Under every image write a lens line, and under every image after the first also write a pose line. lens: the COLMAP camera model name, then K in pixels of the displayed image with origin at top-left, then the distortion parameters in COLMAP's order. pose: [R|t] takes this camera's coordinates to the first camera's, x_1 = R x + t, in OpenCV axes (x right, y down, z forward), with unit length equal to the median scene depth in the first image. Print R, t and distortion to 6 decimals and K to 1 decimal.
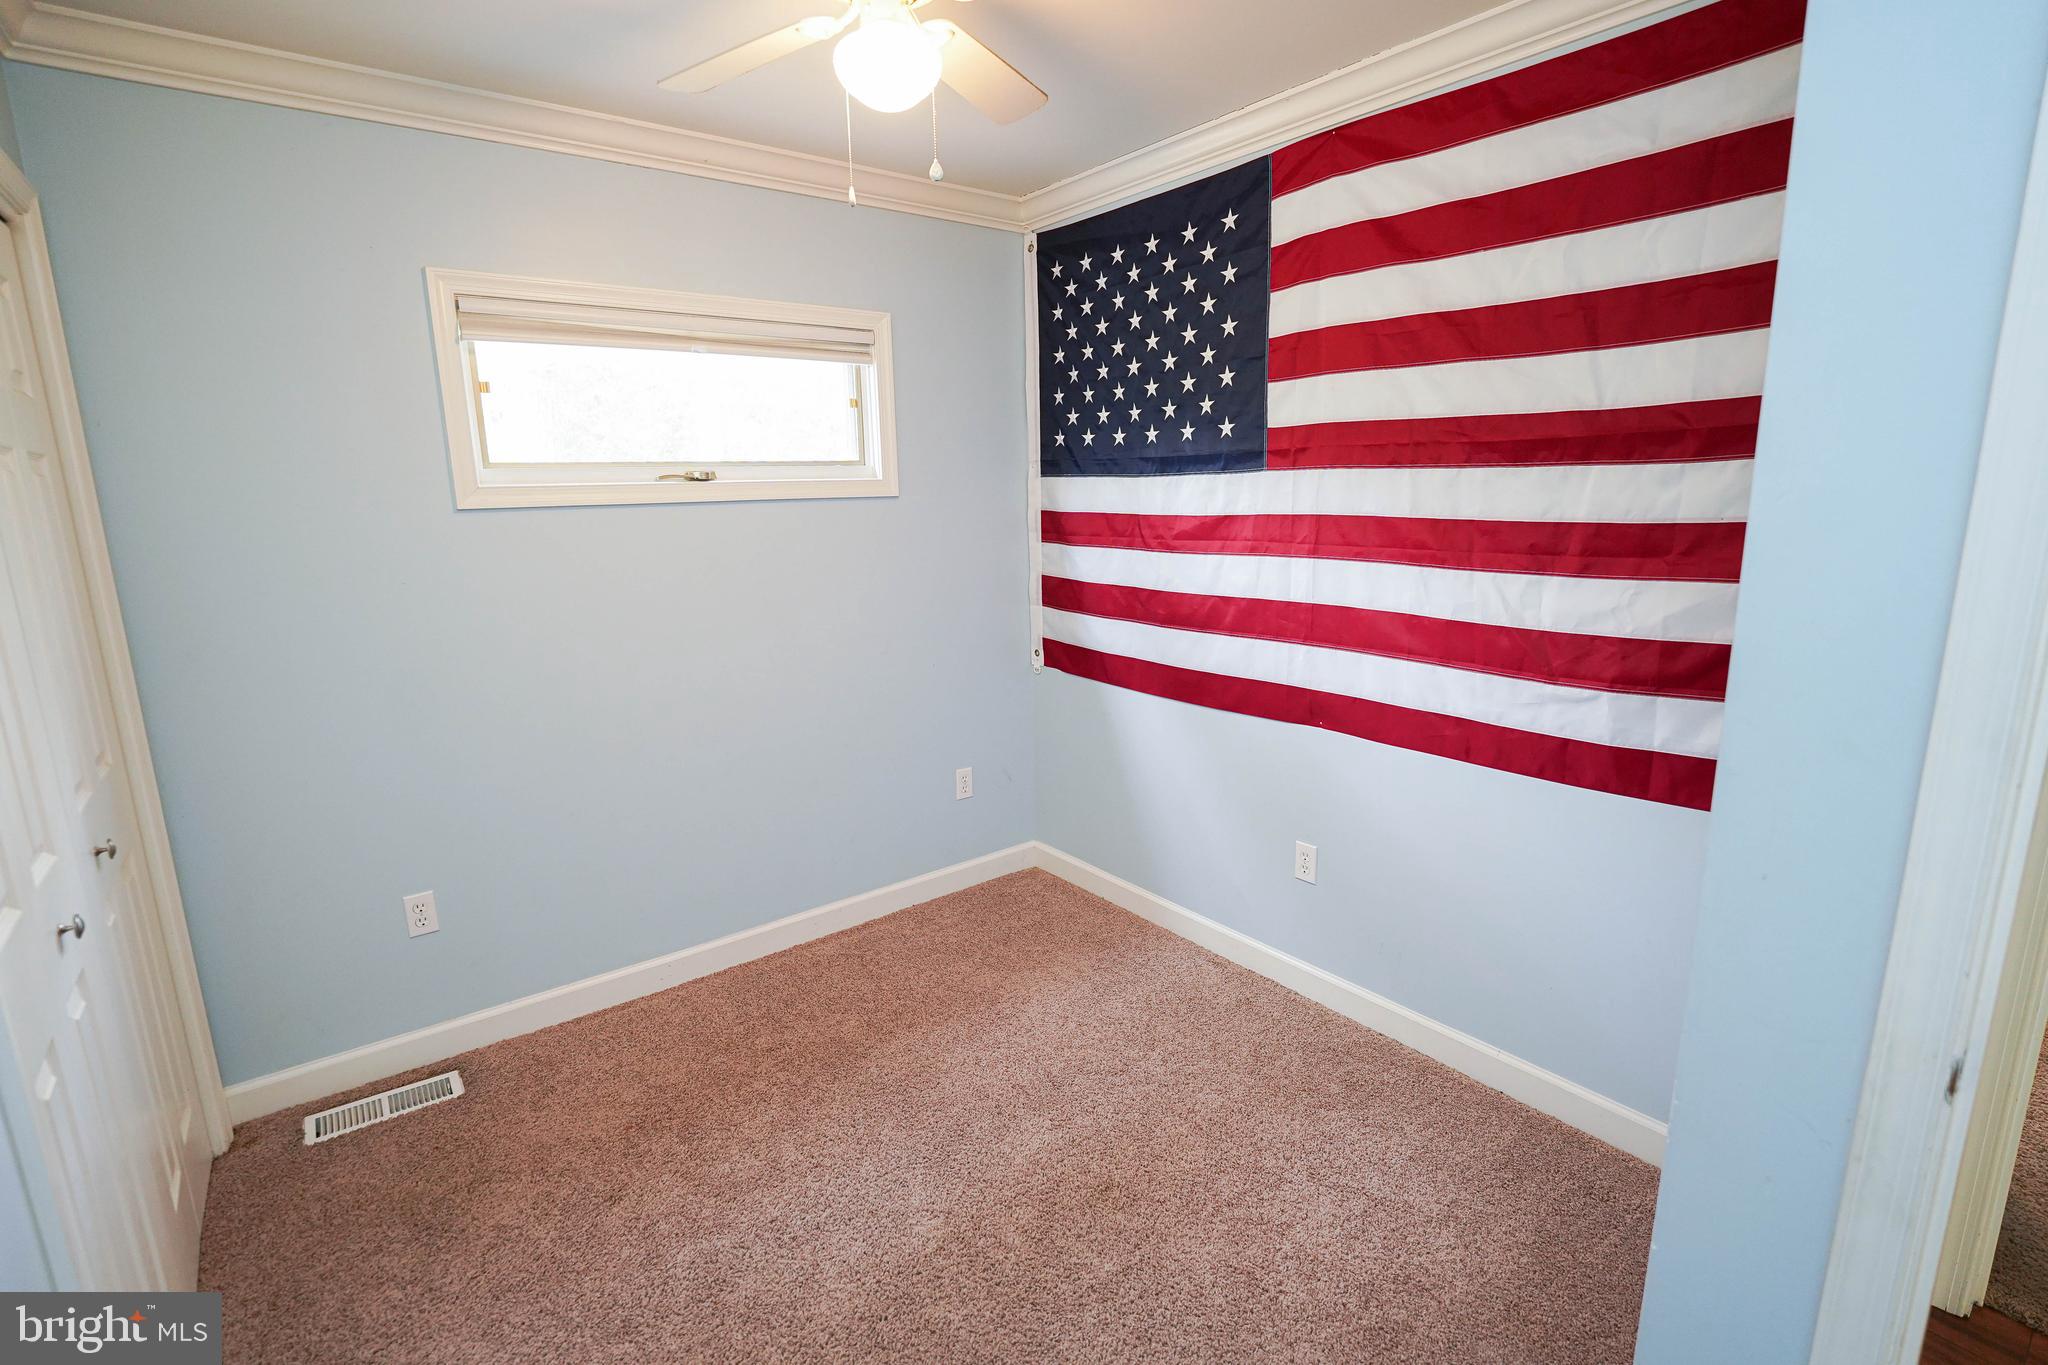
lens RADIAL K [[947.5, 0, 1024.0], [0, 947.5, 682.5], [0, 0, 1]] dist [-0.000884, -0.000255]
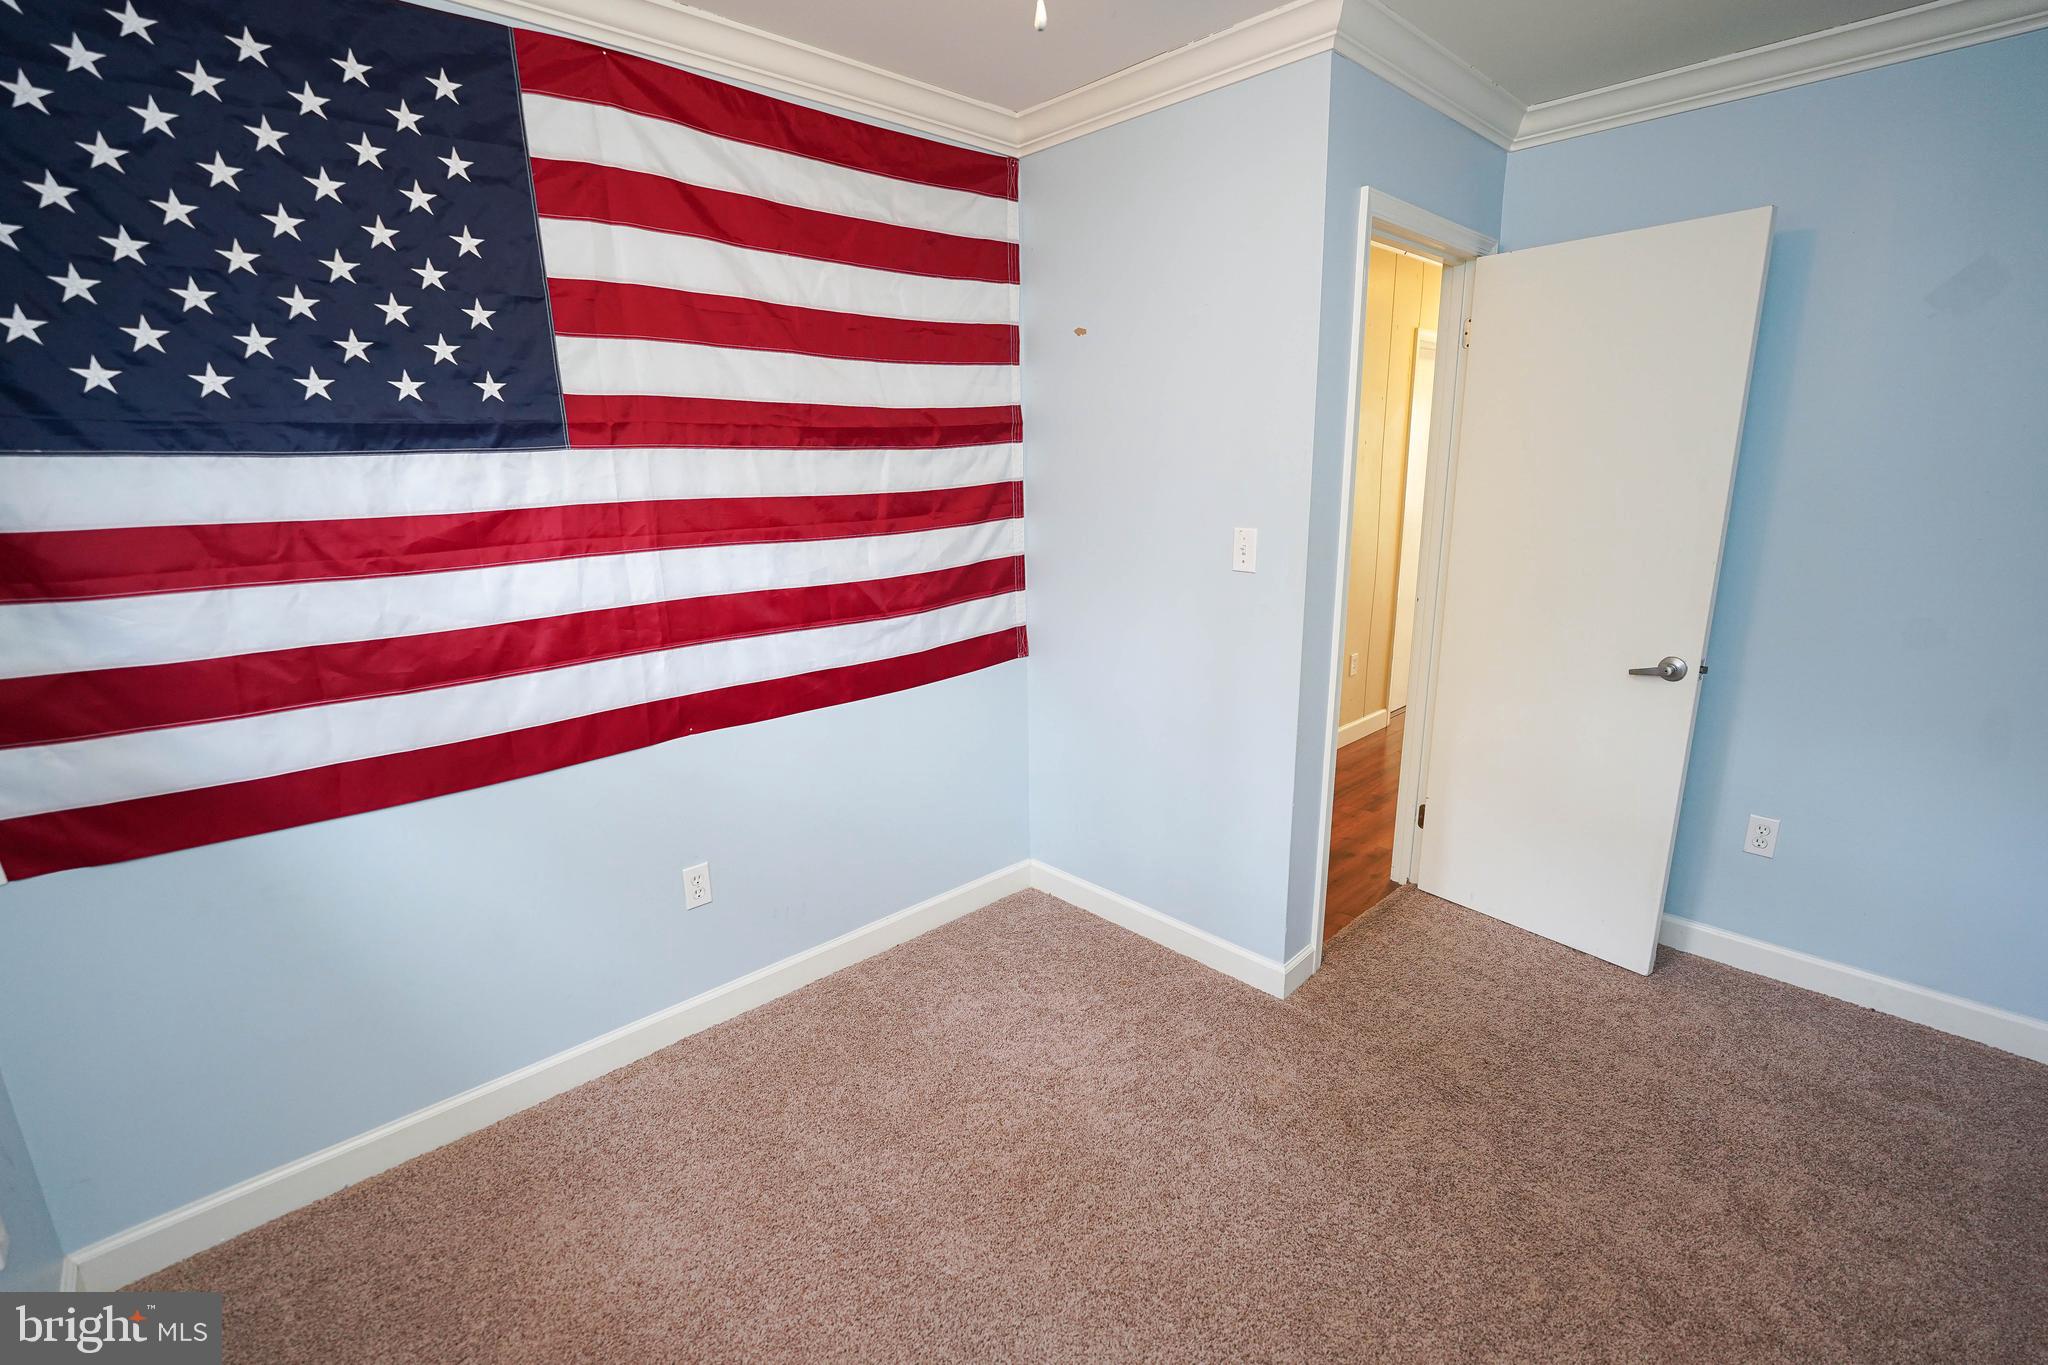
lens RADIAL K [[923.9, 0, 1024.0], [0, 923.9, 682.5], [0, 0, 1]] dist [-0.014757, 0.000215]
pose [[-0.096236, -0.218696, 0.971036, -0.558978], [0.218205, 0.947198, 0.234953, -0.136184], [-0.971146, 0.234496, -0.043434, 0.707779]]
